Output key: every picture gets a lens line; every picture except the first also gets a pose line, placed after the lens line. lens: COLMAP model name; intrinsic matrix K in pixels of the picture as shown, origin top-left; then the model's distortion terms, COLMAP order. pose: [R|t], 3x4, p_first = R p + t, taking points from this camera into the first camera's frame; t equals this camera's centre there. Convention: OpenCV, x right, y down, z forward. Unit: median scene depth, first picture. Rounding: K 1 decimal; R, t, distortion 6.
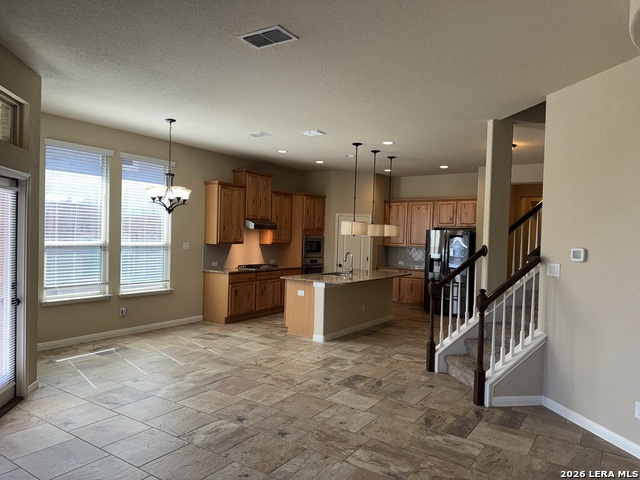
lens RADIAL K [[454.9, 0, 319.3], [0, 454.9, 242.4], [0, 0, 1]] dist [0.066035, -0.066709]
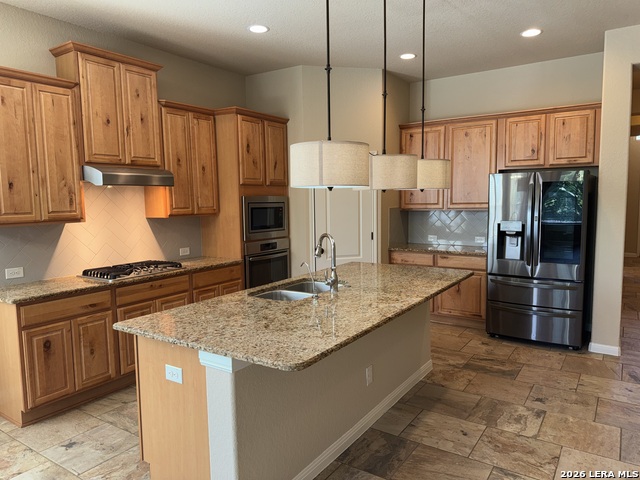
lens RADIAL K [[454.9, 0, 321.1], [0, 454.9, 241.7], [0, 0, 1]] dist [0.066035, -0.066709]
pose [[0.999010, -0.044350, -0.003586, 0.056282], [0.044495, 0.995730, 0.080878, -0.003102], [-0.000016, -0.080957, 0.996718, 0.552598]]
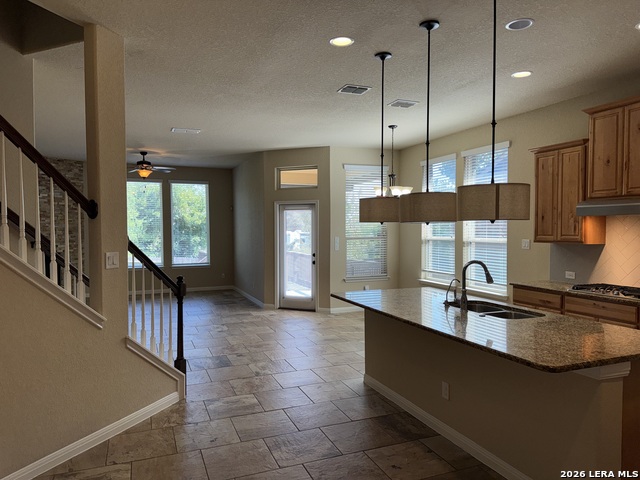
lens RADIAL K [[454.9, 0, 318.5], [0, 454.9, 240.7], [0, 0, 1]] dist [0.066035, -0.066709]
pose [[-0.569018, -0.003199, -0.822319, 0.476717], [-0.026411, 0.999548, 0.014387, -0.000005], [0.821901, 0.029905, -0.568845, 1.033069]]
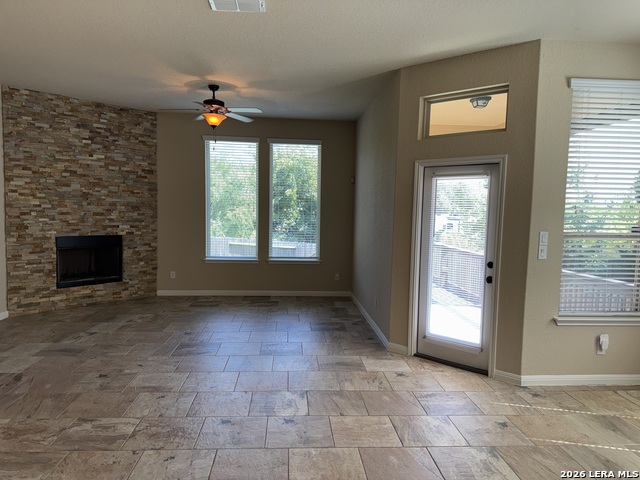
lens RADIAL K [[454.9, 0, 319.0], [0, 454.9, 243.8], [0, 0, 1]] dist [0.066035, -0.066709]
pose [[-0.791946, -0.000276, -0.610591, 0.137847], [-0.056683, 0.995715, 0.073069, -0.004021], [0.607954, 0.092477, -0.788568, 0.754041]]
